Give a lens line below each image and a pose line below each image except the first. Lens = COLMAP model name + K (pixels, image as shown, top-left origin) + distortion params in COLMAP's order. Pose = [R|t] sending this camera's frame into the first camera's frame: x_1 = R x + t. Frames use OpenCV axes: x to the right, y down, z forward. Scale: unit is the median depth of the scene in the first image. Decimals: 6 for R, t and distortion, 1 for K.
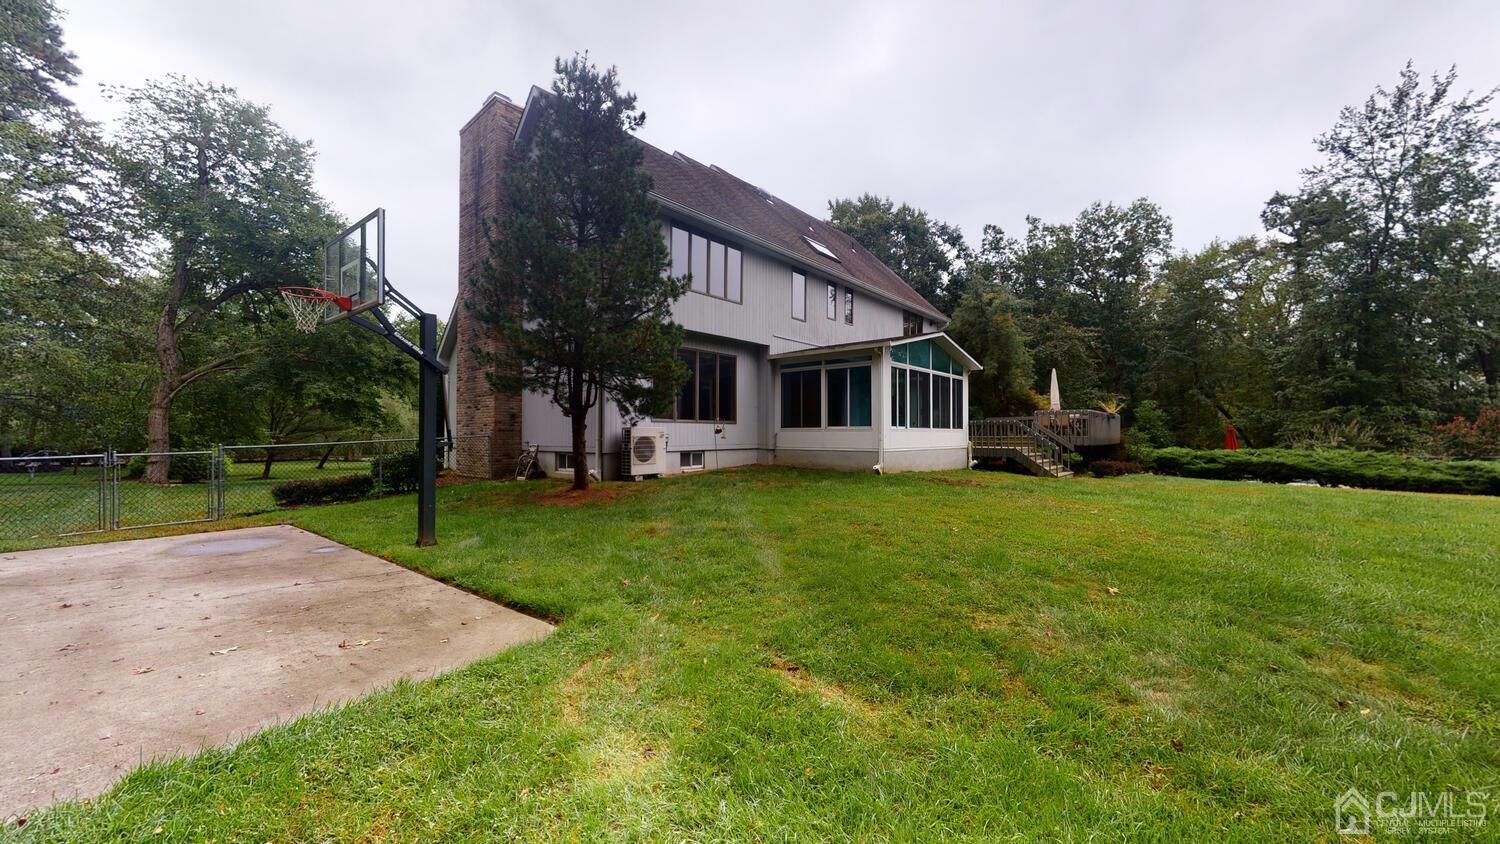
lens RADIAL K [[553.0, 0, 753.0], [0, 553.0, 422.0], [0, 0, 1]] dist [-0.000378, 0.000068]
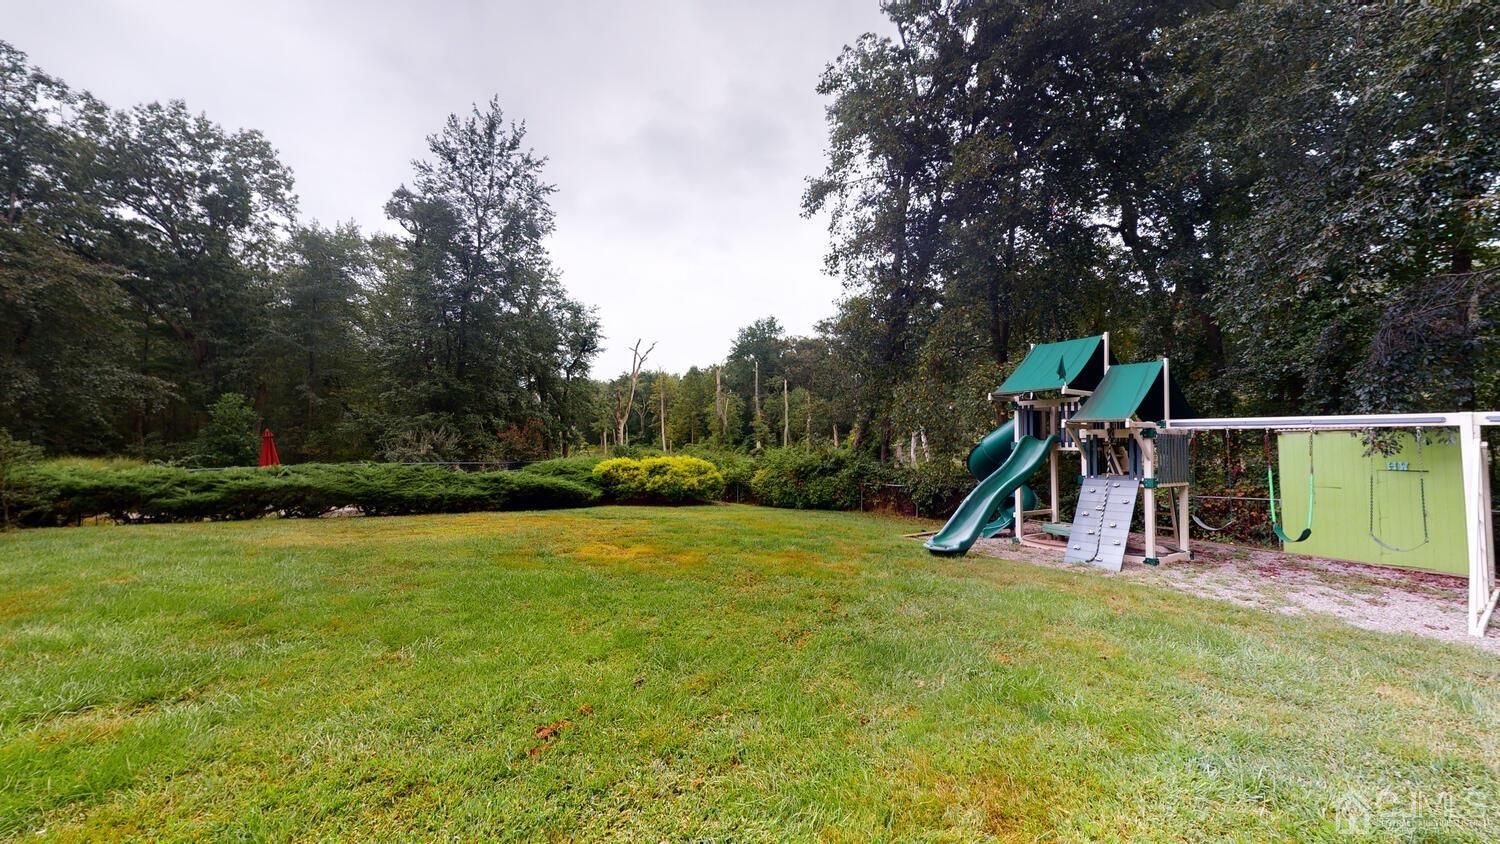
lens RADIAL K [[553.0, 0, 755.9], [0, 553.0, 430.6], [0, 0, 1]] dist [-0.000378, 0.000068]
pose [[0.295761, 0.016141, 0.955125, 0.308896], [-0.025069, 0.999644, -0.009131, -0.001760], [-0.954933, -0.021243, 0.296061, 0.176980]]
